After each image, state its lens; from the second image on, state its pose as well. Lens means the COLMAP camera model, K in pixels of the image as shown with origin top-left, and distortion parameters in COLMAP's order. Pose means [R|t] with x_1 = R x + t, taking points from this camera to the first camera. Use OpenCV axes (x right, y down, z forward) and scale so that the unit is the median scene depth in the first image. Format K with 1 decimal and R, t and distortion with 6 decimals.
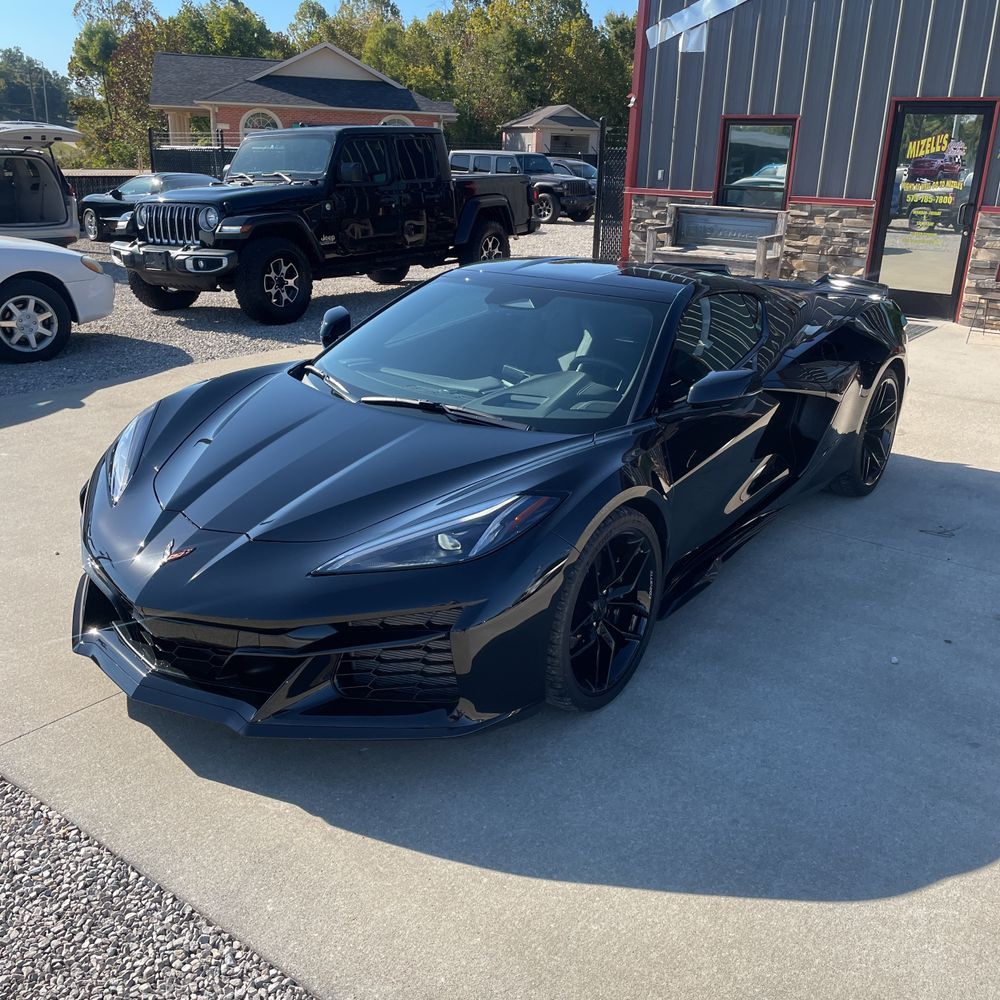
lens RADIAL K [[1004.0, 0, 505.8], [0, 1004.0, 499.5], [0, 0, 1]] dist [0.088190, -0.119893]
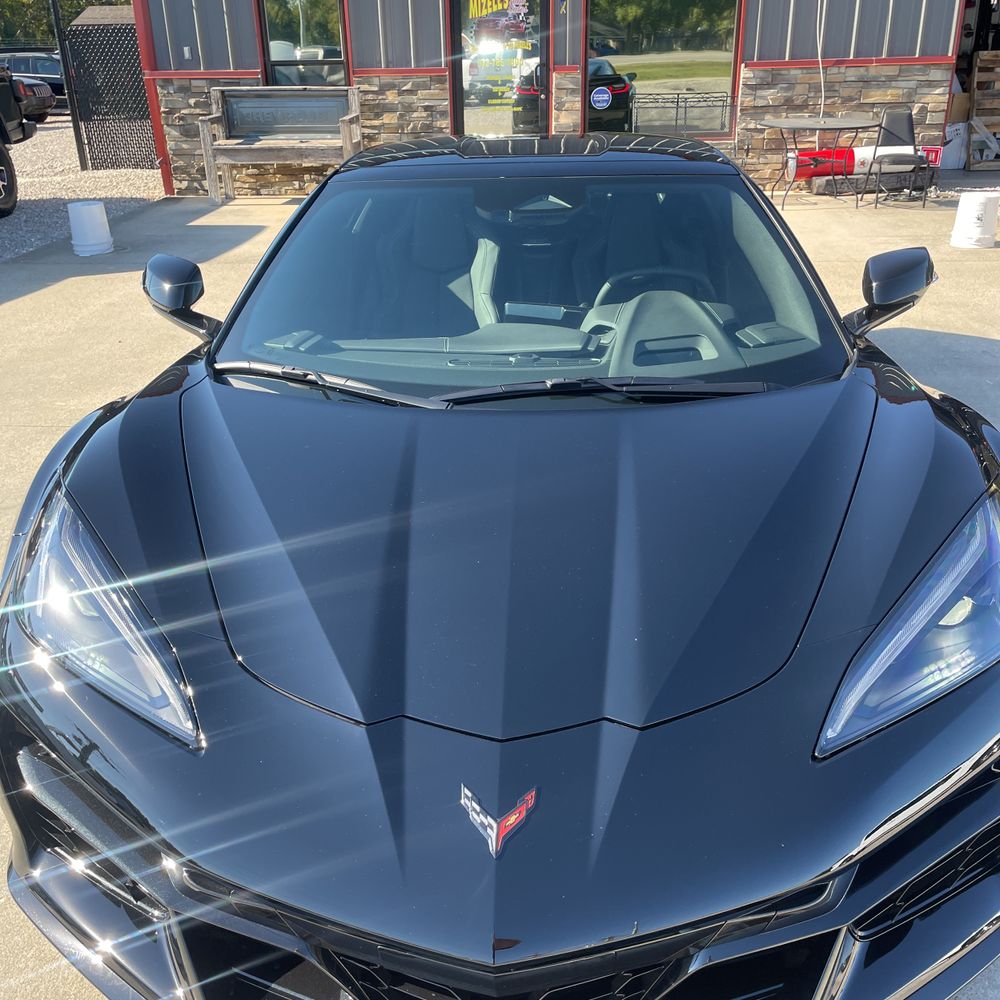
lens RADIAL K [[1002.5, 0, 504.5], [0, 1002.5, 491.1], [0, 0, 1]] dist [0.087509, -0.117476]
pose [[0.834454, -0.265650, 0.482821, -0.136667], [0.223342, 0.963986, 0.144389, -0.042215], [-0.503790, -0.012652, 0.863733, 0.163866]]
